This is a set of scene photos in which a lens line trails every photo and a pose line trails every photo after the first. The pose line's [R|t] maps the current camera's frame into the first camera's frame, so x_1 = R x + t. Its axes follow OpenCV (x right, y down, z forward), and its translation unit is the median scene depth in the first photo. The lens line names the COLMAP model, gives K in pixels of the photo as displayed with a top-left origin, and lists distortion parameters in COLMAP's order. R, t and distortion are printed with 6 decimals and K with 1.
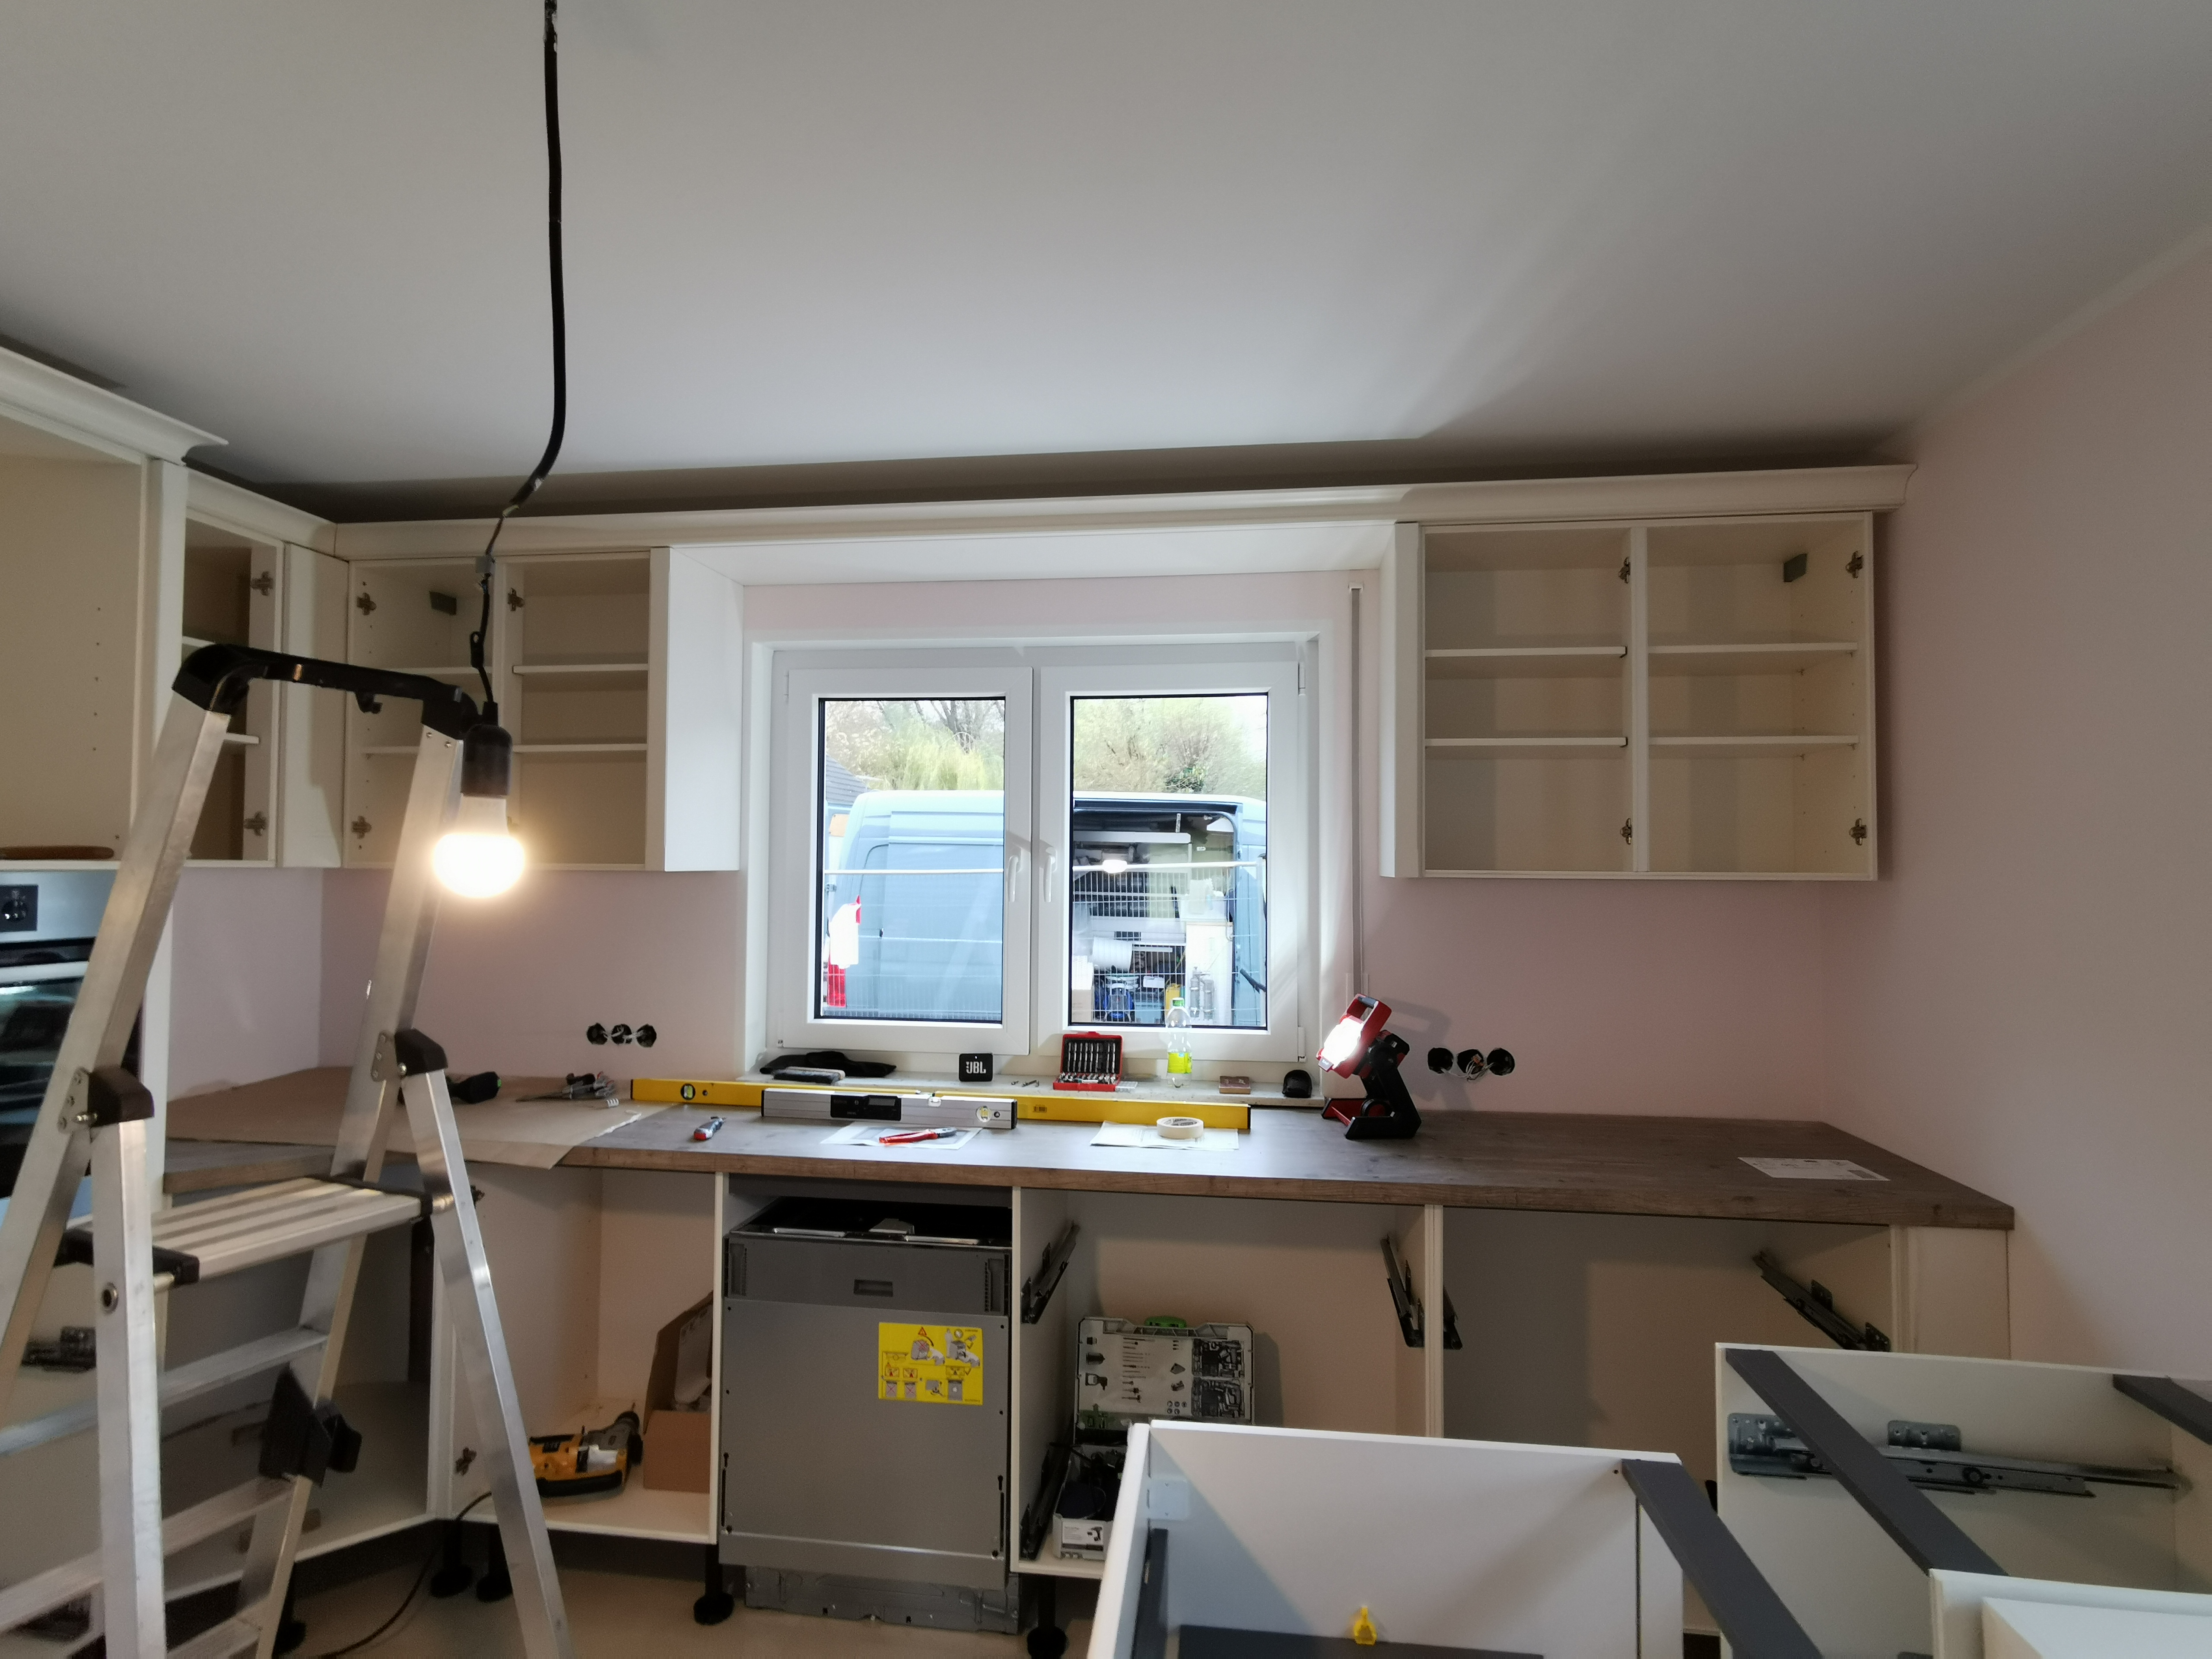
lens RADIAL K [[1103.7, 0, 1103.9], [0, 1103.7, 831.5], [0, 0, 1]] dist [-0.000727, -0.002647]
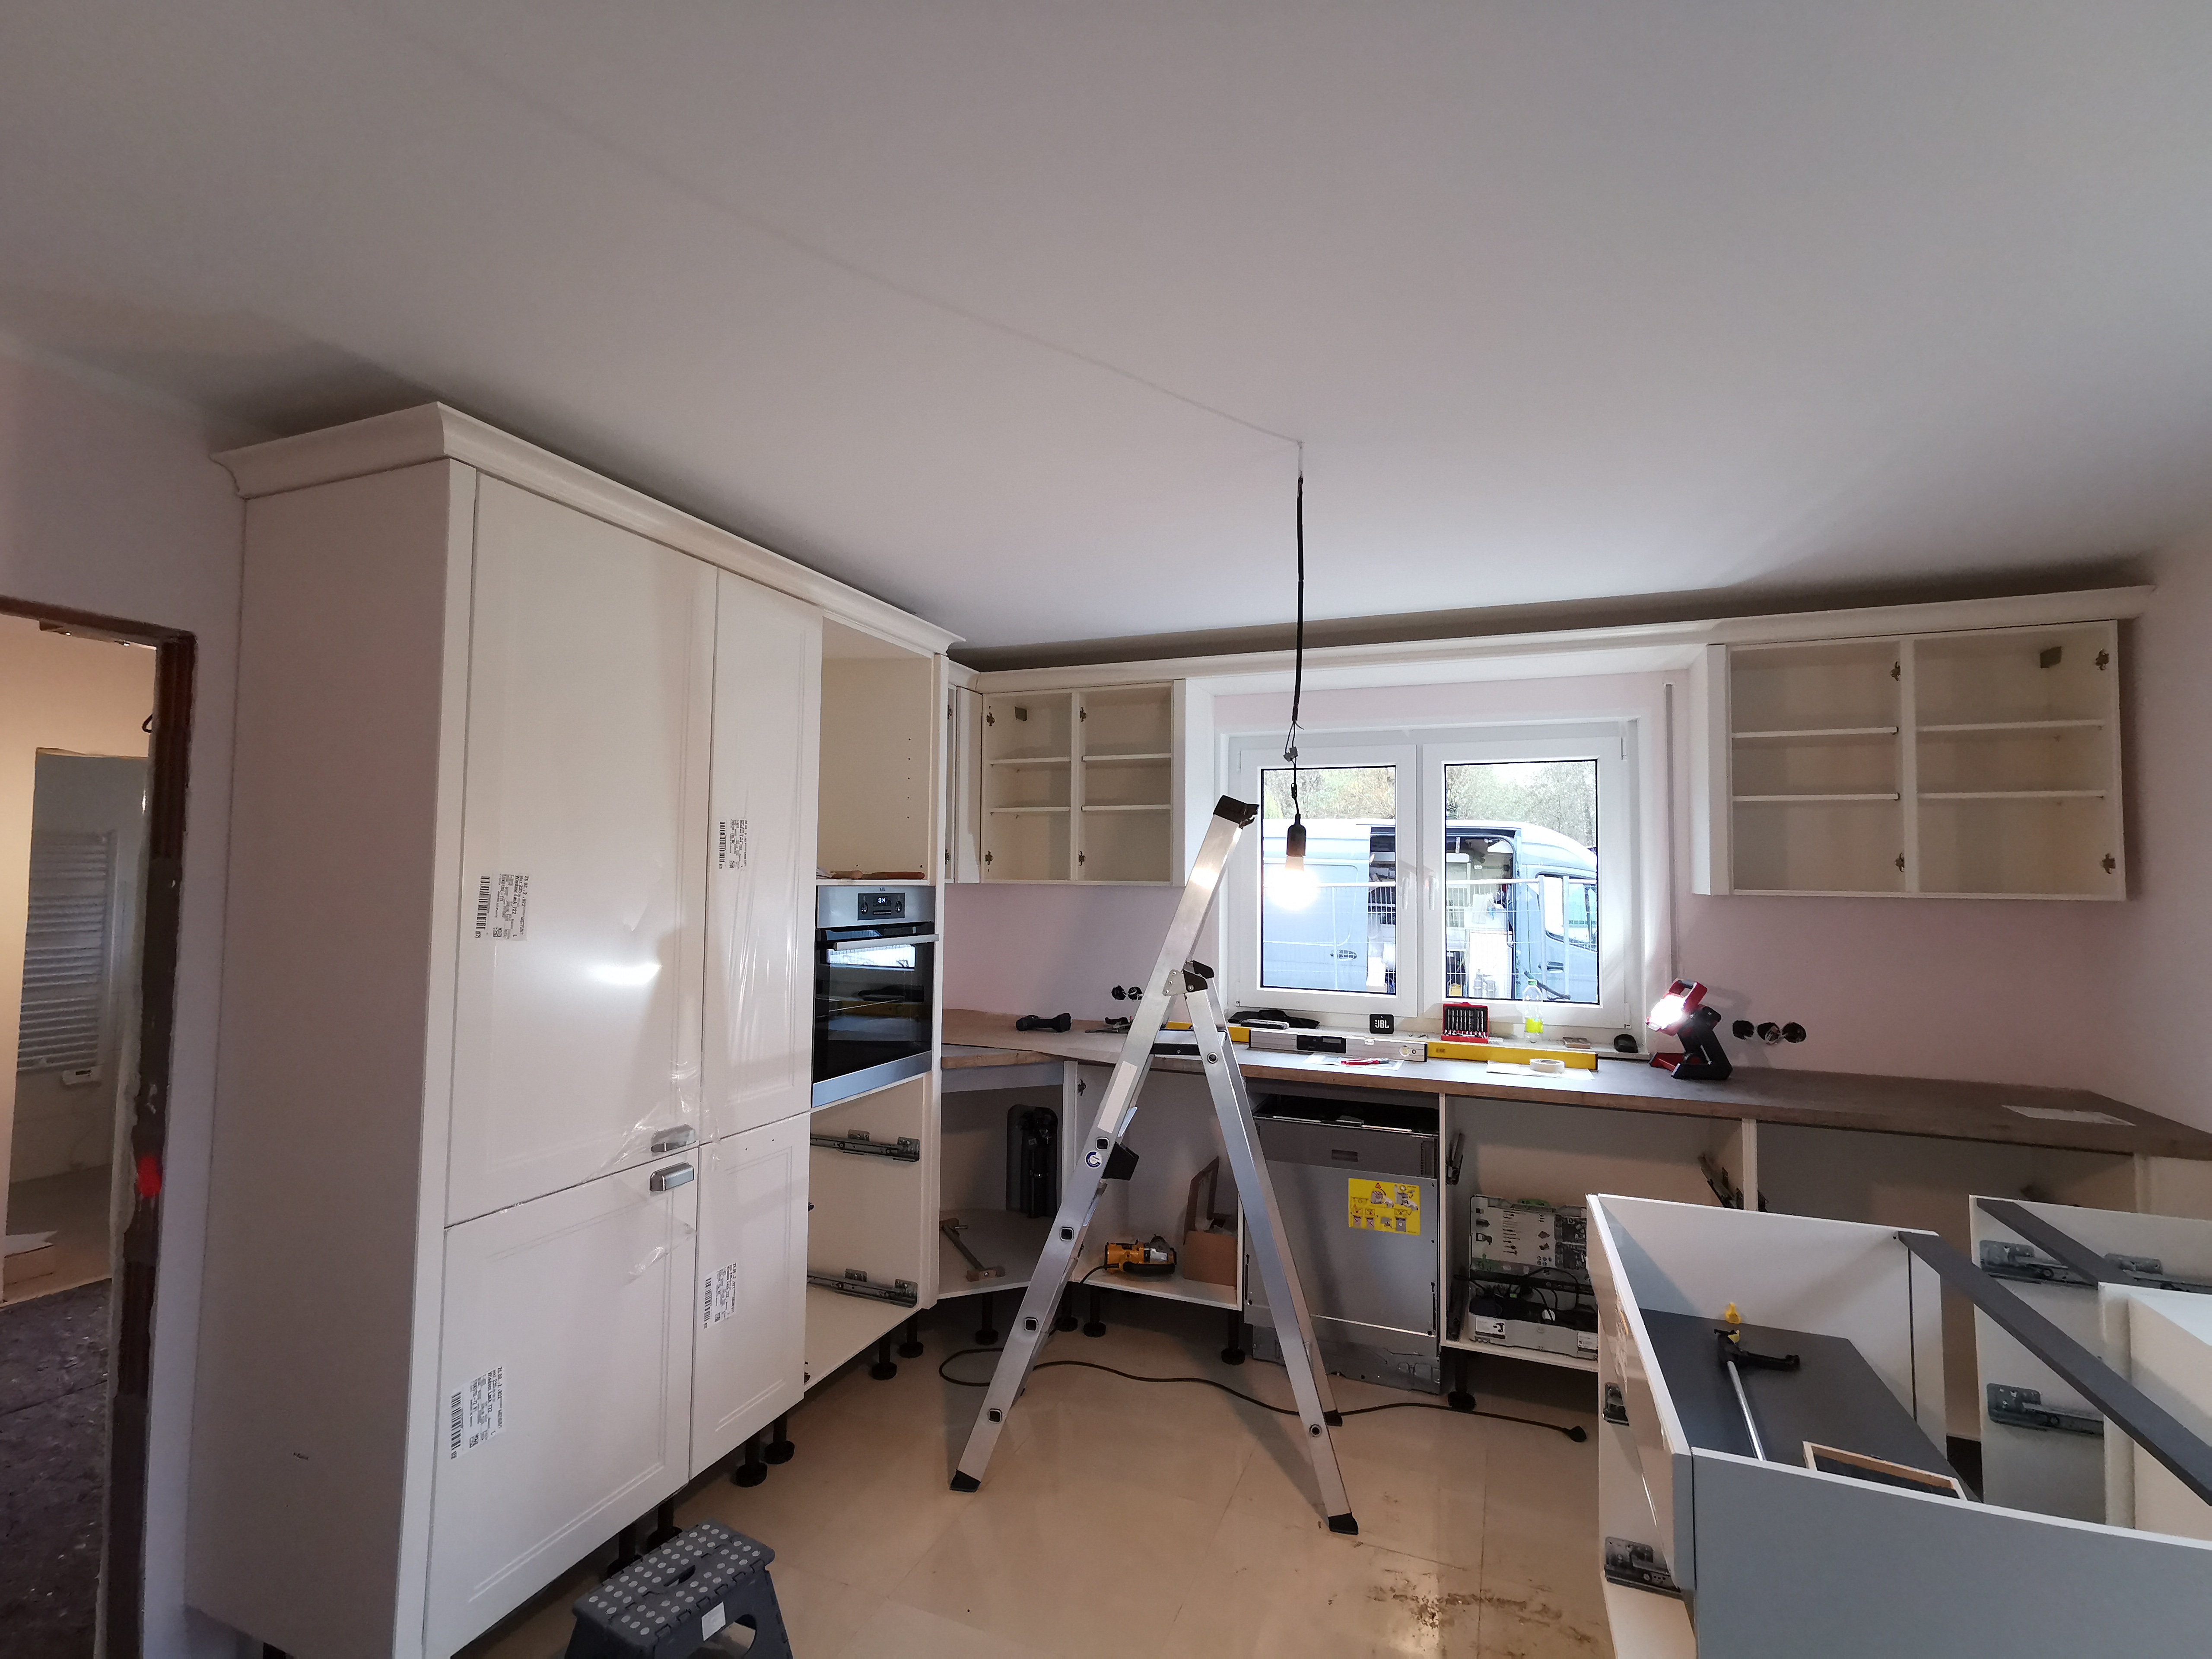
lens RADIAL K [[1014.0, 0, 1094.9], [0, 1014.0, 833.5], [0, 0, 1]] dist [-0.000677, 0.006956]
pose [[0.972939, -0.005725, -0.230989, -0.197549], [0.002612, 0.999902, -0.013783, -0.020716], [0.231046, 0.012807, 0.972859, -0.438001]]
